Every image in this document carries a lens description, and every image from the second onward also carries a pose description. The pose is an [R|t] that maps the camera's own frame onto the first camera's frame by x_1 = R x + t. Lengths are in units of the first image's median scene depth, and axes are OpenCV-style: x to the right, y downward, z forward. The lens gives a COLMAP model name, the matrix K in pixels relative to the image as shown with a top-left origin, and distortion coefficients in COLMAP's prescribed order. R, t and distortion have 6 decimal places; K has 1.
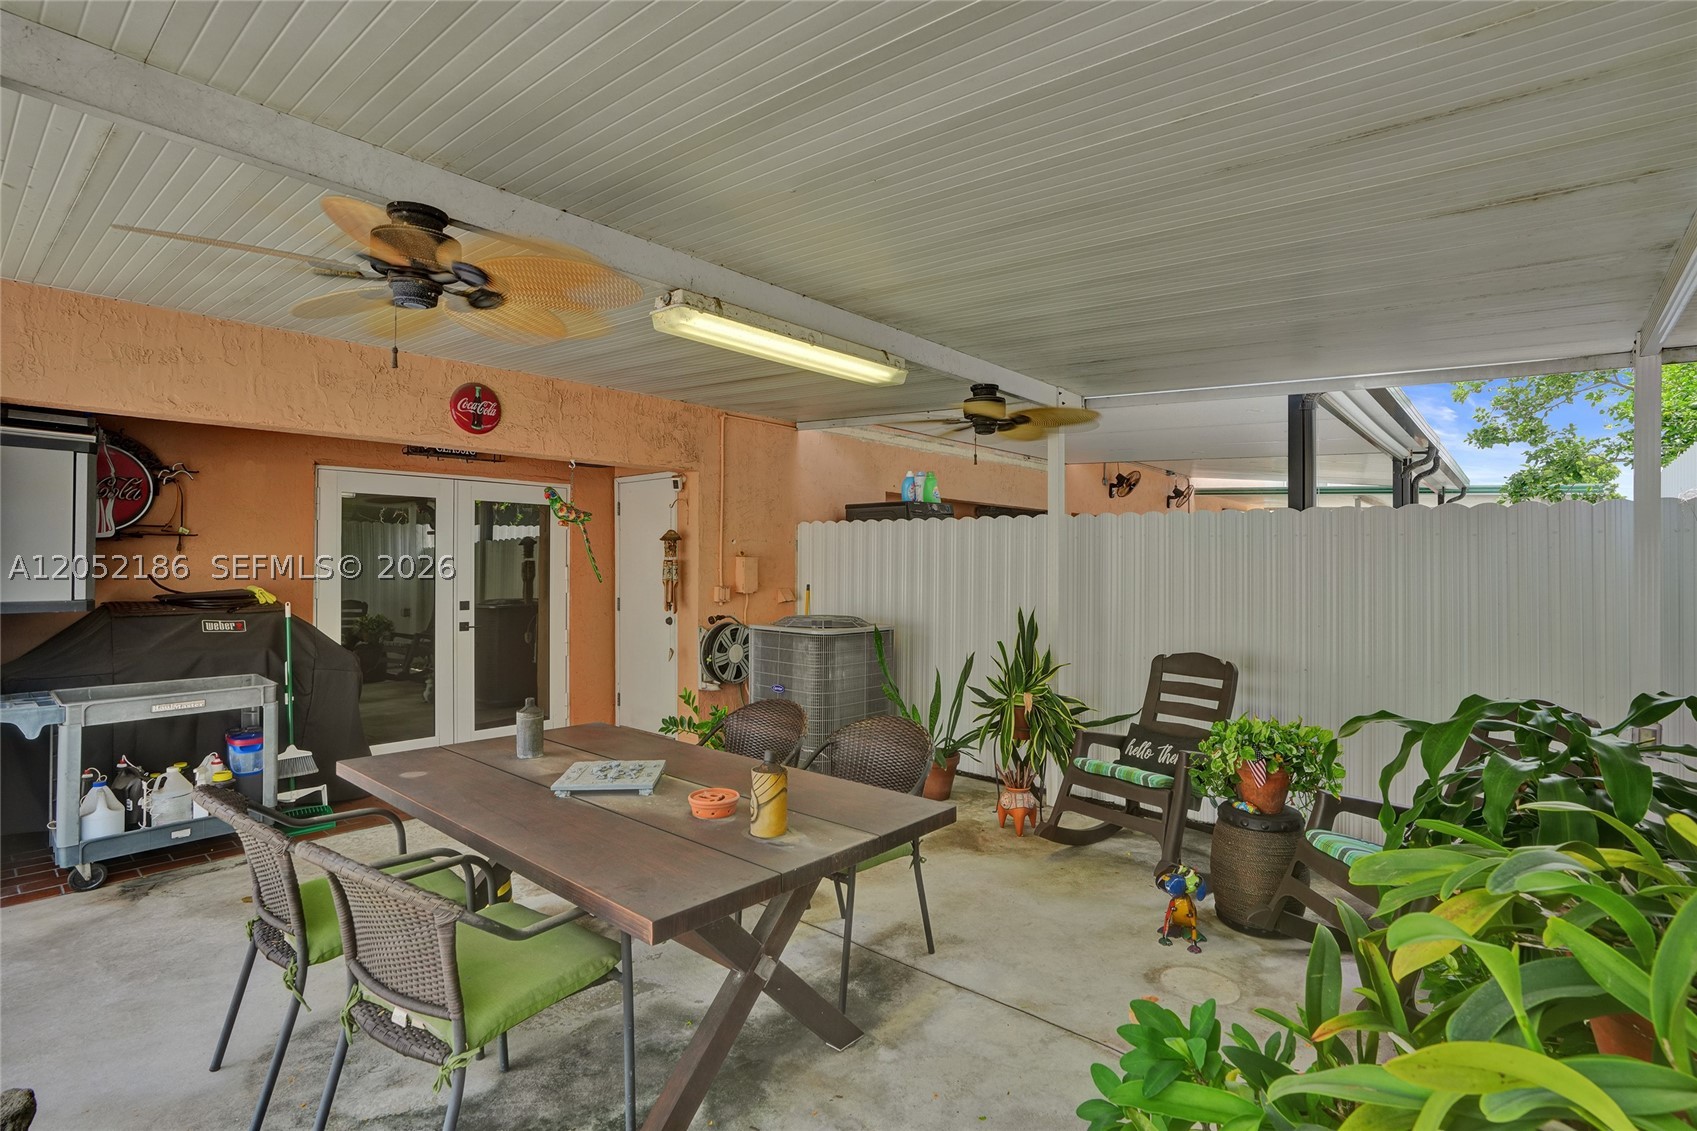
lens RADIAL K [[788.4, 0, 862.3], [0, 788.4, 563.8], [0, 0, 1]] dist [-0.055992, 0.022684]
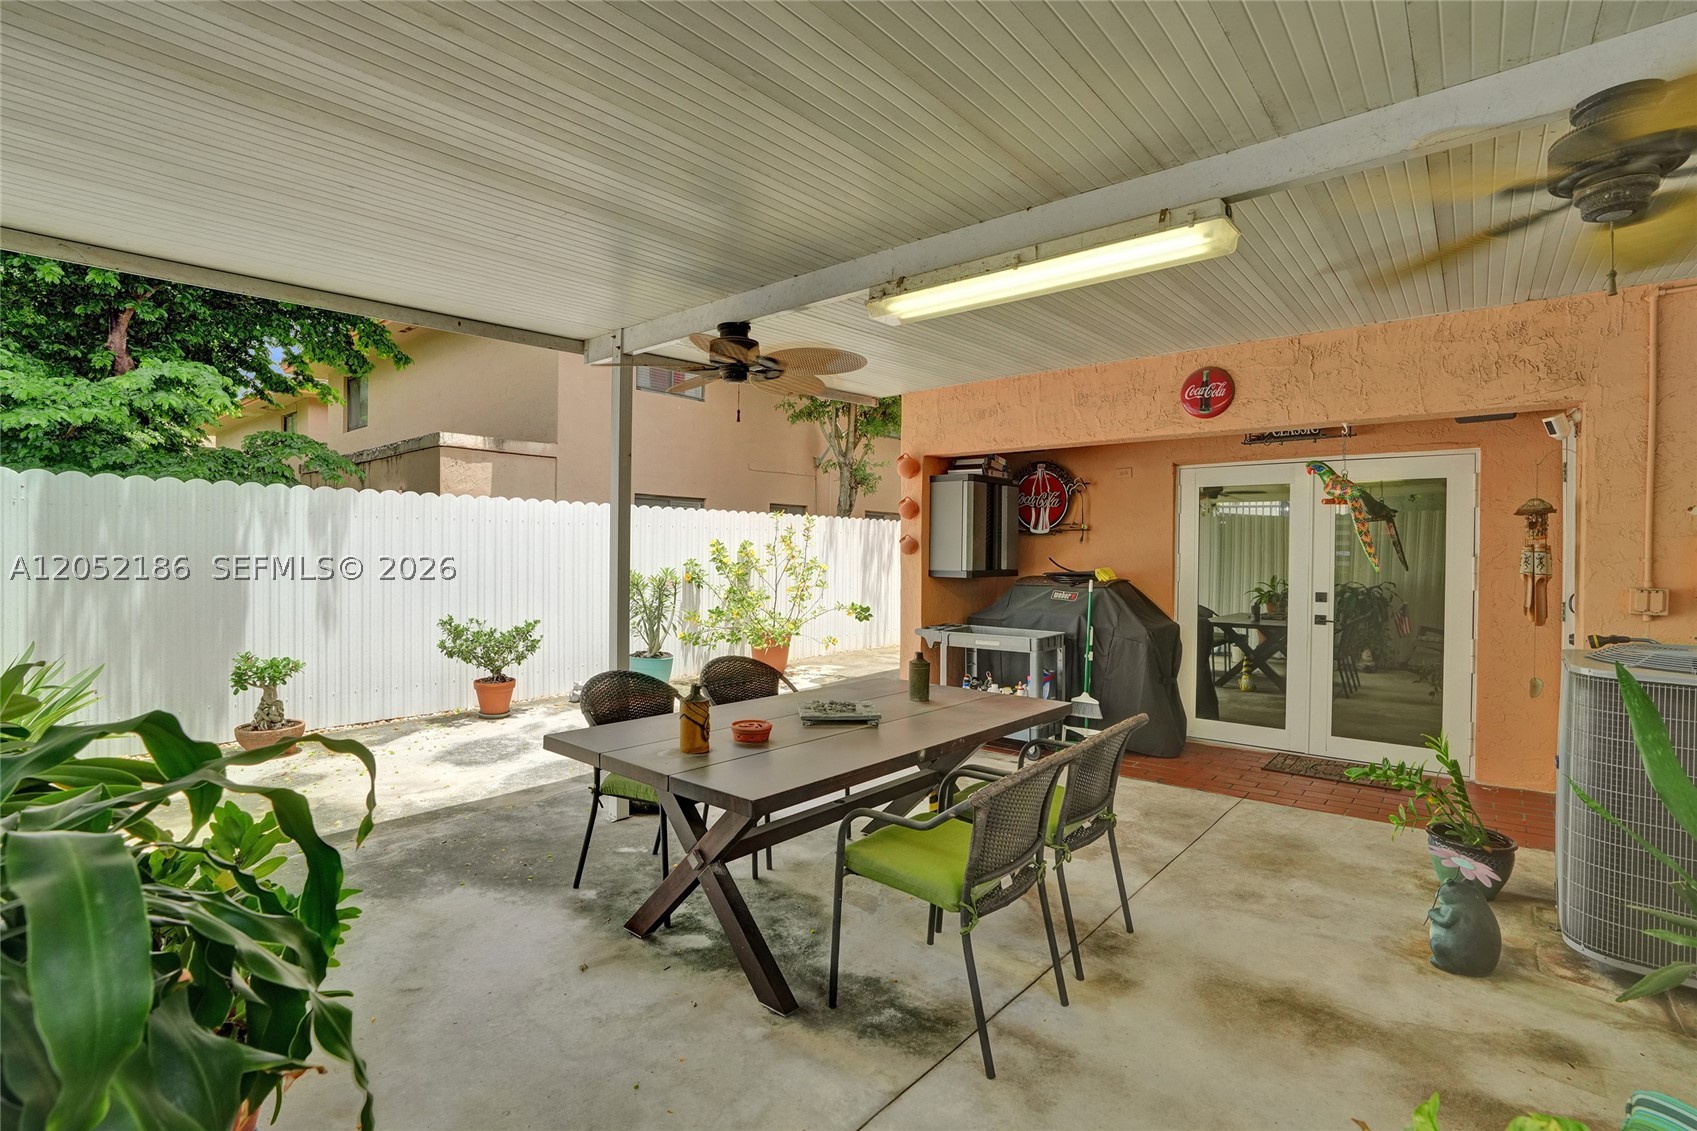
lens RADIAL K [[788.4, 0, 860.5], [0, 788.4, 556.5], [0, 0, 1]] dist [-0.055992, 0.022684]
pose [[0.028293, -0.002850, -0.999596, 0.493090], [-0.012812, 0.999913, -0.003213, 0.019422], [0.999518, 0.012898, 0.028254, 0.537380]]
